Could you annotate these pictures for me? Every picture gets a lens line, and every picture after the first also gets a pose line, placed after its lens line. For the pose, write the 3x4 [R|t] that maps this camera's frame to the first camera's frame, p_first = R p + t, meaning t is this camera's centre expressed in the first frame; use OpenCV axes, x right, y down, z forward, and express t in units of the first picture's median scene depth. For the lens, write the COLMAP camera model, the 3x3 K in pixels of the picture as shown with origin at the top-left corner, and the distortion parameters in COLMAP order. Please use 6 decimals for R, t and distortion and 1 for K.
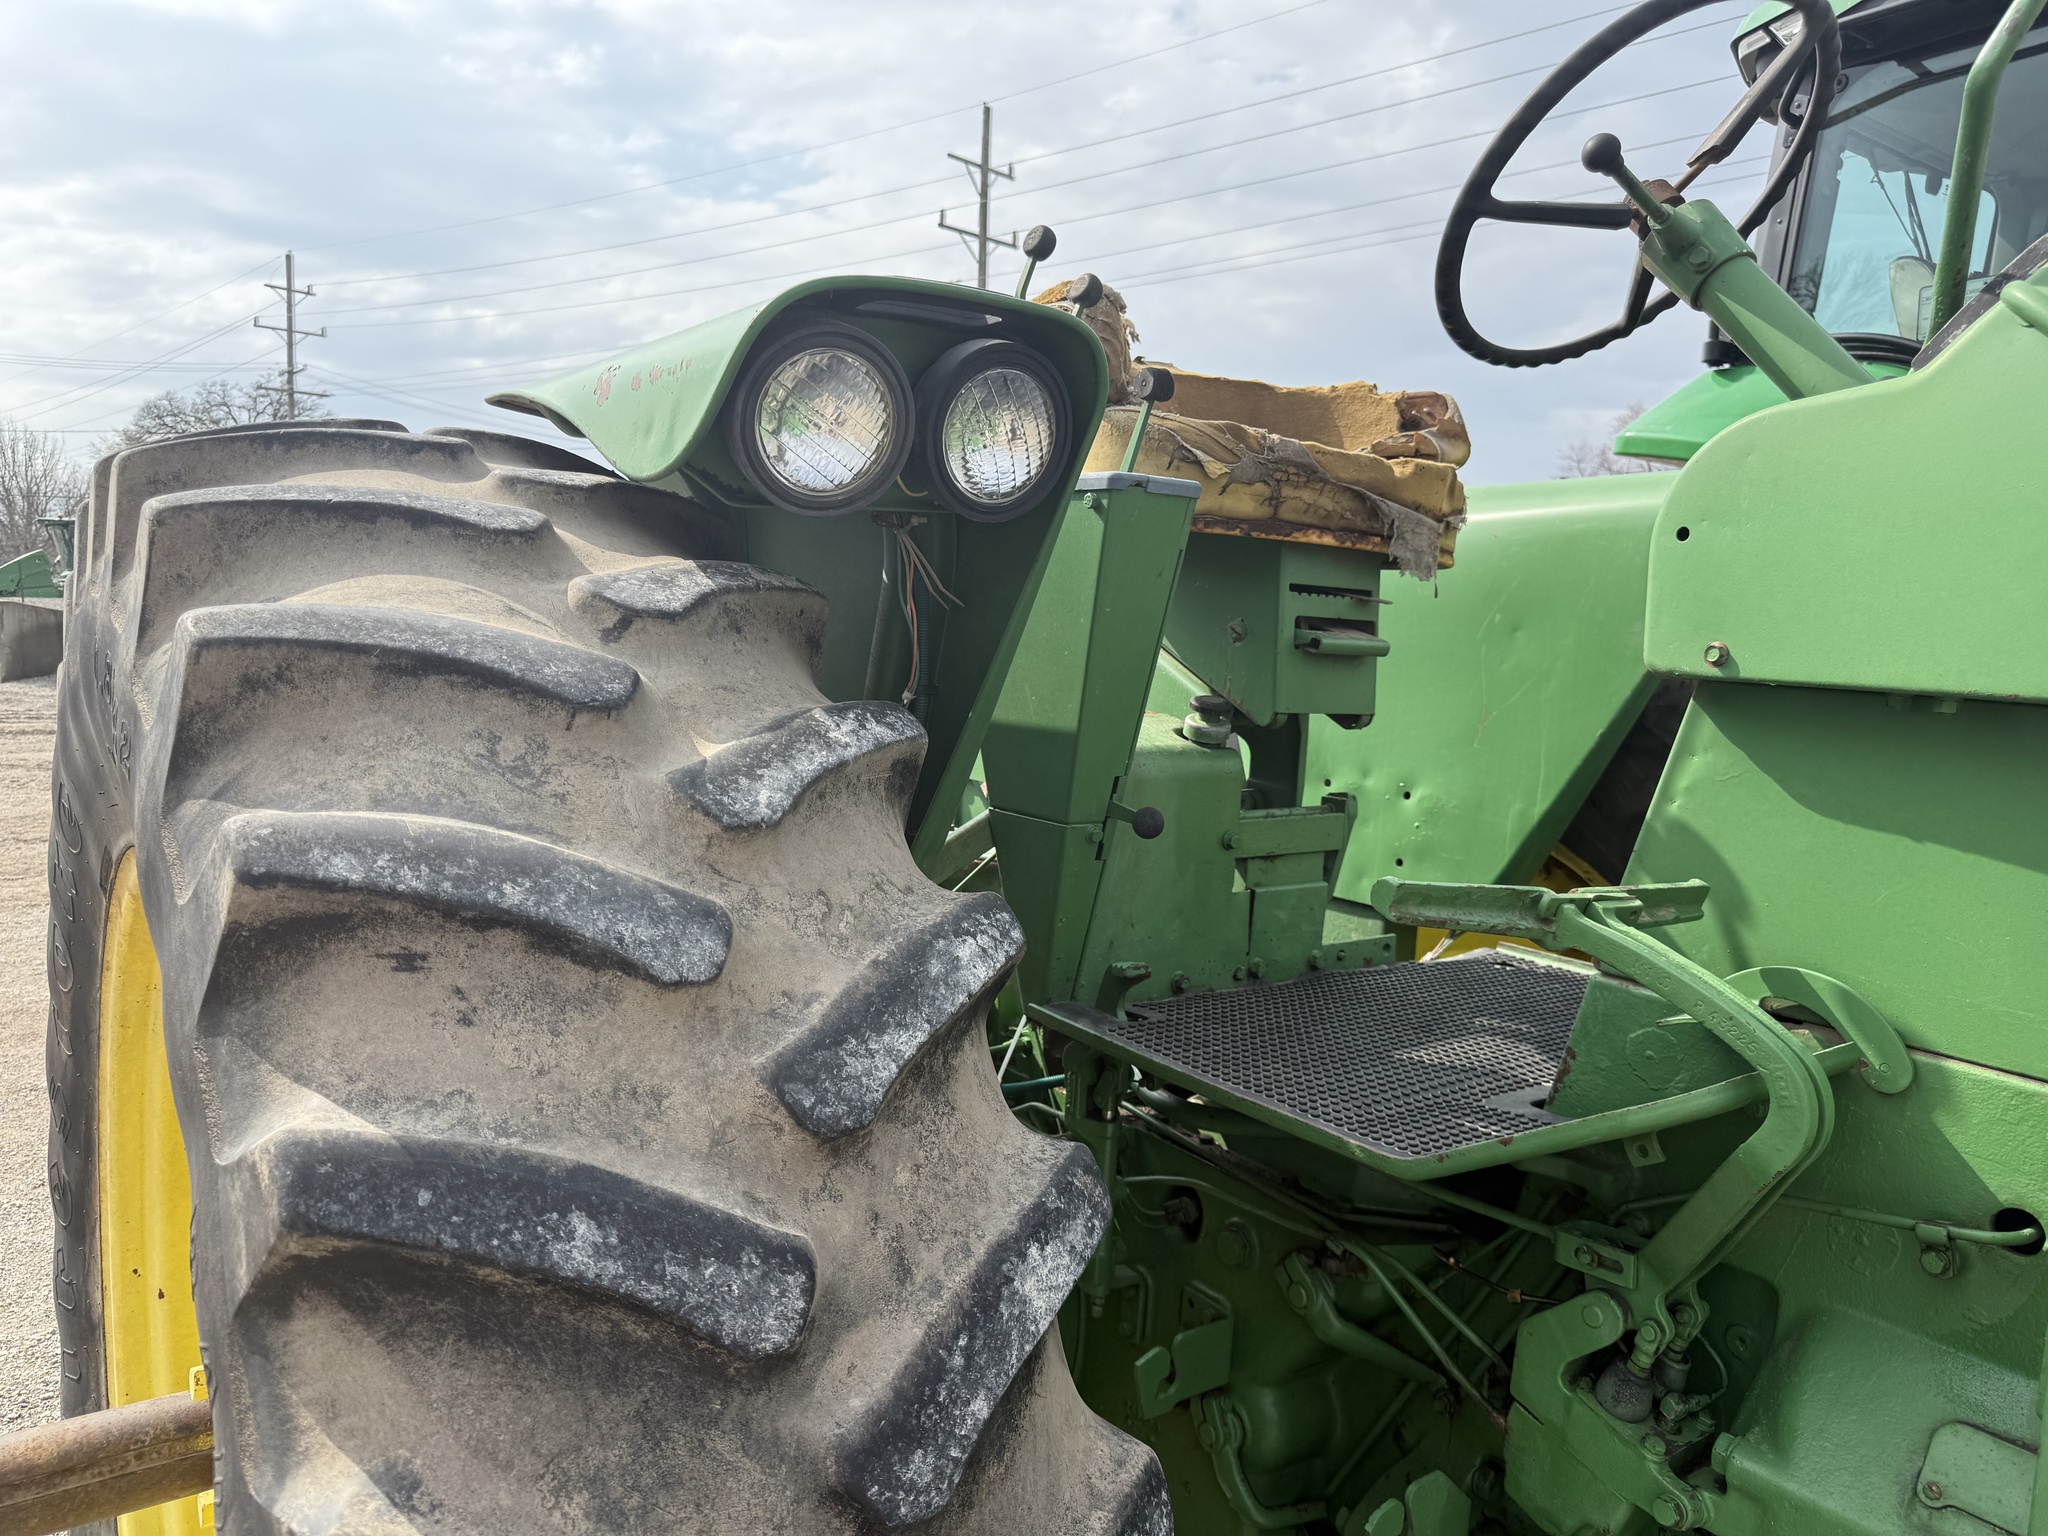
lens RADIAL K [[1465.5, 0, 1004.6], [0, 1465.5, 773.0], [0, 0, 1]] dist [-0.006854, 0.005222]
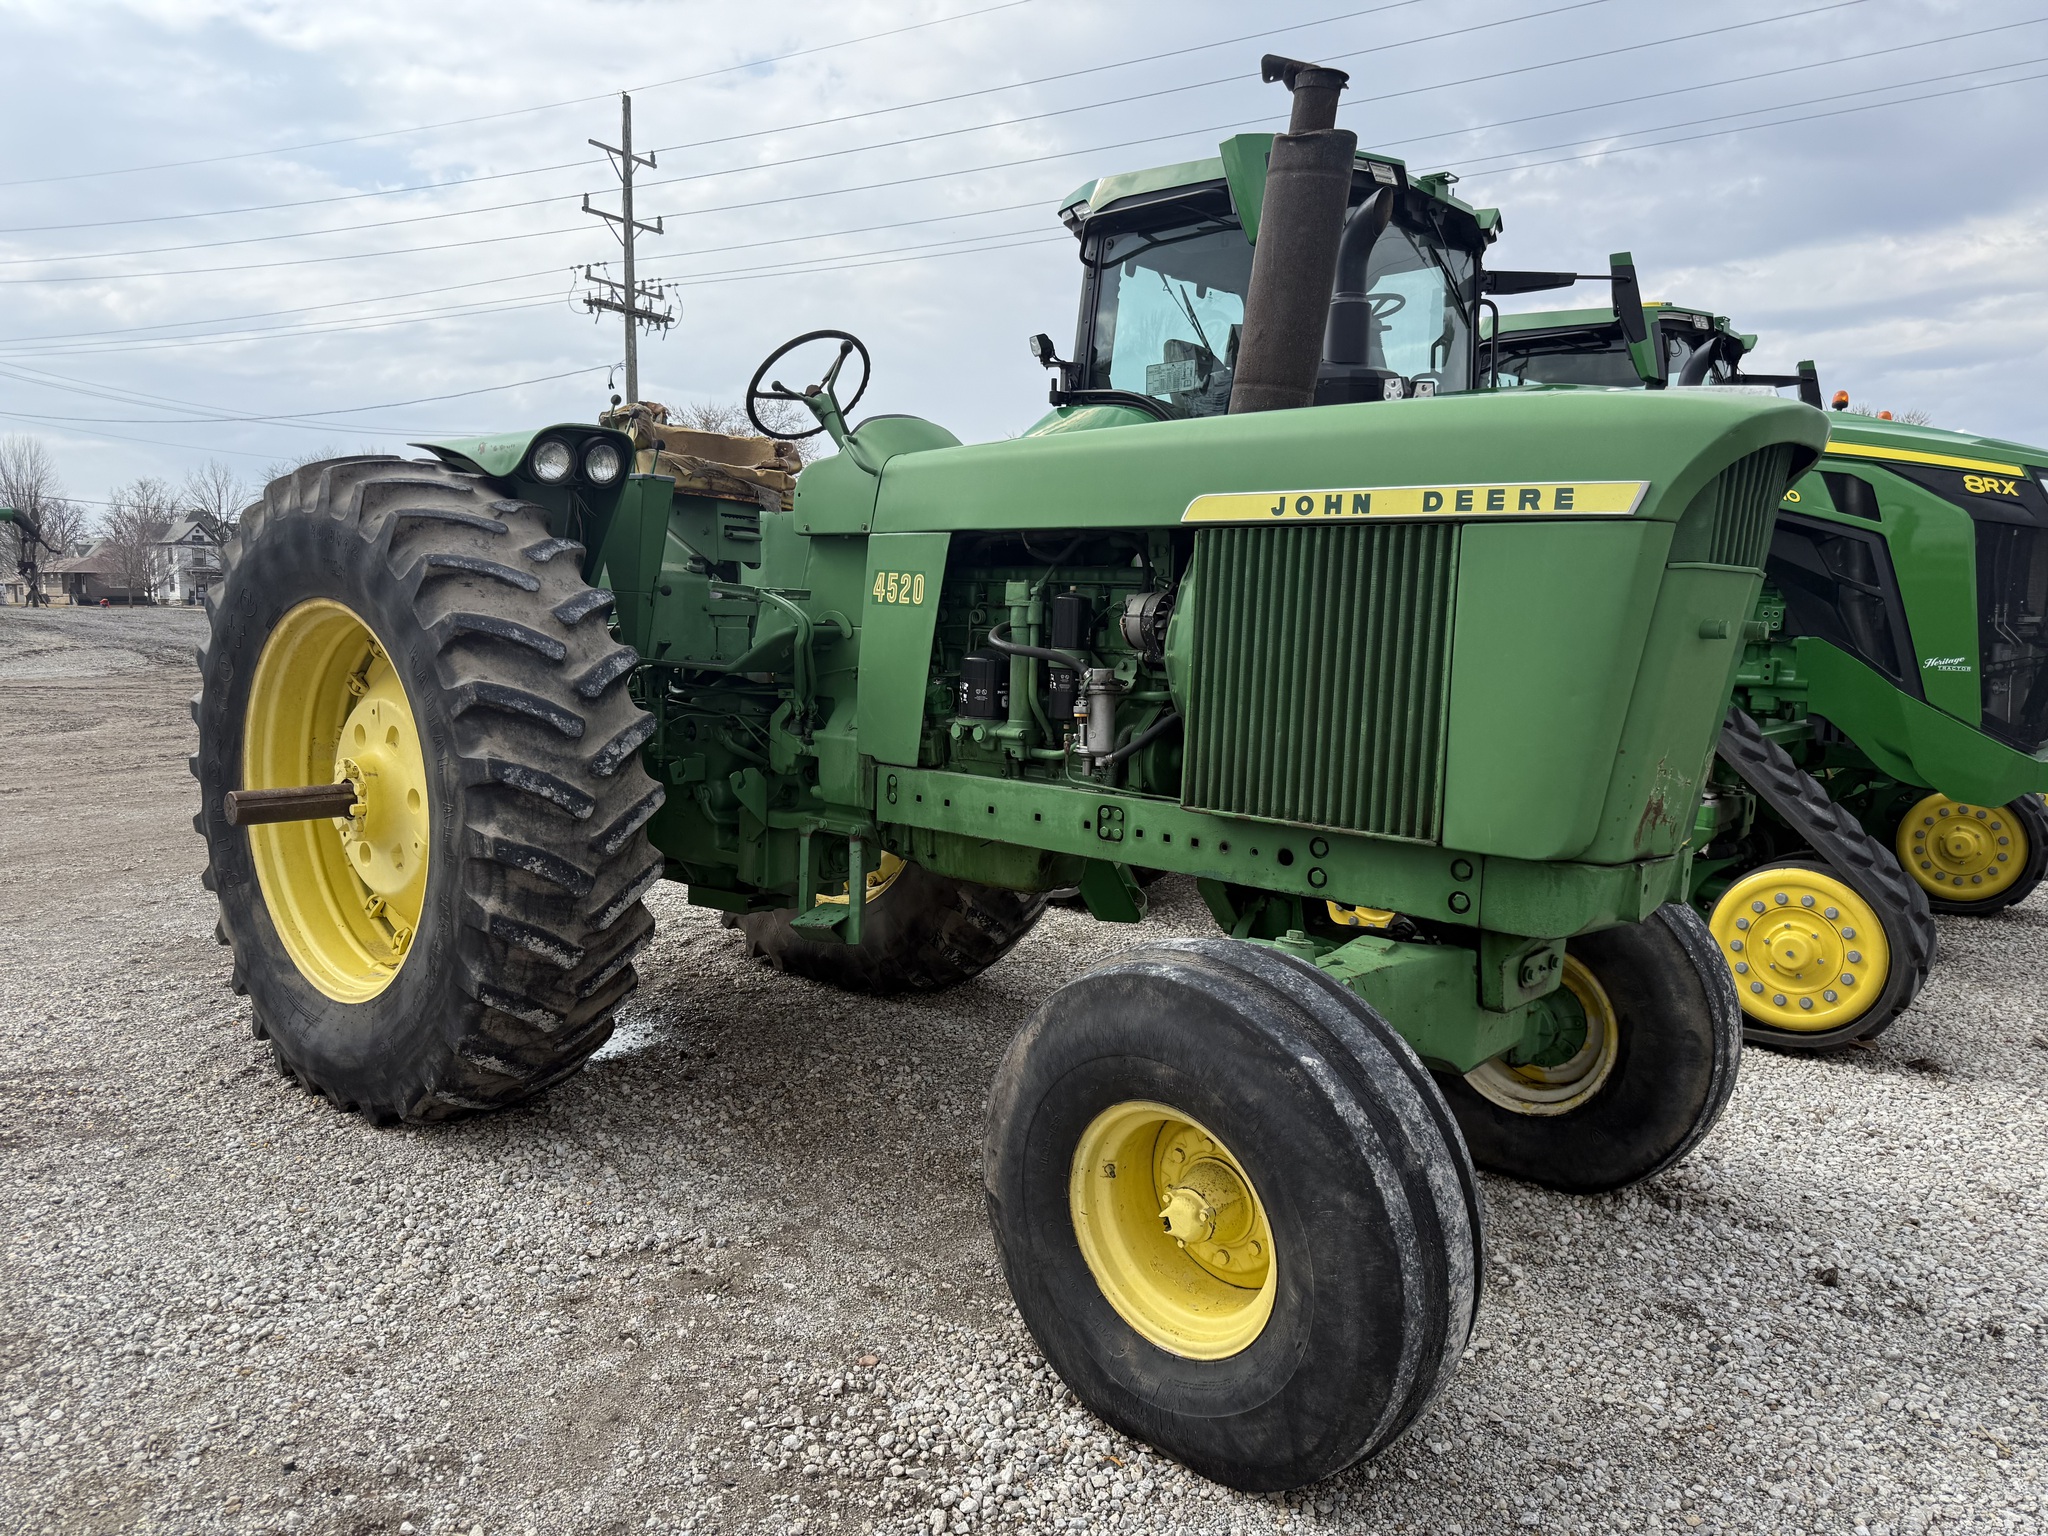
lens RADIAL K [[1465.5, 0, 1046.7], [0, 1465.5, 775.2], [0, 0, 1]] dist [-0.006854, 0.005222]
pose [[0.968962, -0.043470, 0.243358, 0.140029], [0.040569, 0.999033, 0.016920, 0.505780], [-0.243858, -0.006522, 0.969789, -2.708571]]
